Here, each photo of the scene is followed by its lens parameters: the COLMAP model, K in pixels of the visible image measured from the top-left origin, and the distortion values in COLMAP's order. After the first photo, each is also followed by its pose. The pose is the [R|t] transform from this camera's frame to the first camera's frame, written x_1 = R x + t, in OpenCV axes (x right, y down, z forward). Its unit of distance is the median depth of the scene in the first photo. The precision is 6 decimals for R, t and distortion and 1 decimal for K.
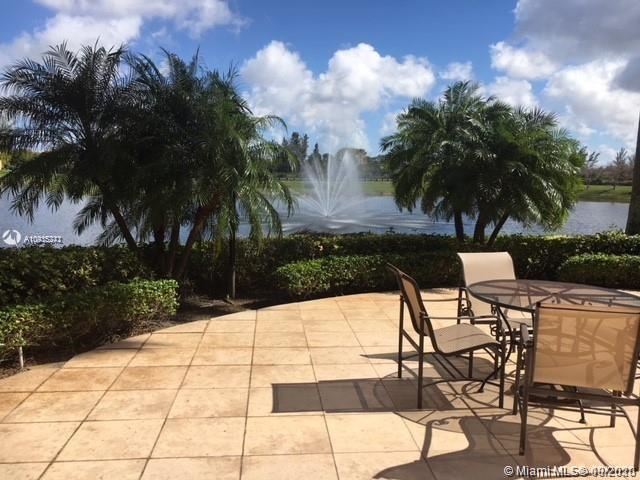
lens RADIAL K [[543.2, 0, 324.6], [0, 543.2, 240.9], [0, 0, 1]] dist [0.037745, -0.014791]
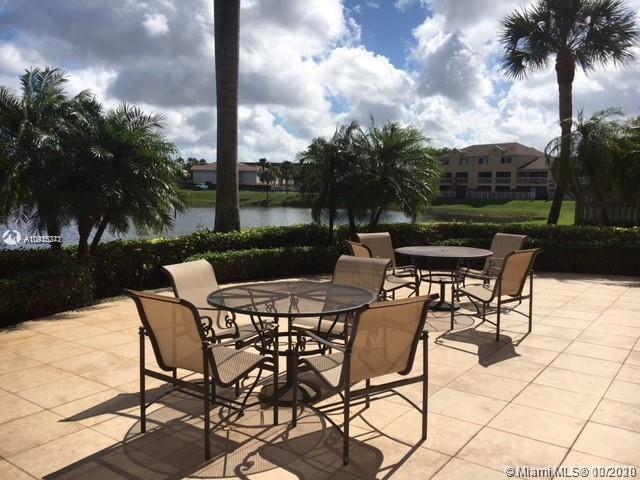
lens RADIAL K [[543.2, 0, 324.6], [0, 543.2, 240.9], [0, 0, 1]] dist [0.037745, -0.014791]
pose [[0.665429, -0.081636, 0.741983, -0.265071], [0.086725, 0.995725, 0.031776, -0.026399], [-0.741406, 0.043204, 0.669665, 0.282691]]
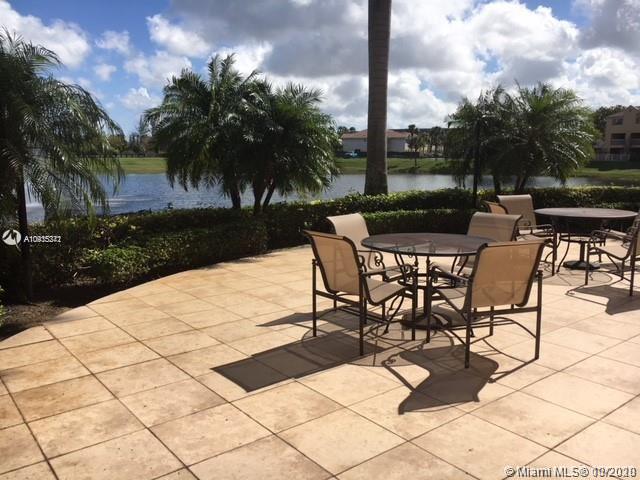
lens RADIAL K [[543.2, 0, 324.6], [0, 543.2, 240.9], [0, 0, 1]] dist [0.037745, -0.014791]
pose [[0.839549, -0.106396, 0.532764, -0.412949], [0.082883, 0.994240, 0.067945, -0.004402], [-0.536924, -0.012887, 0.843532, 0.104149]]
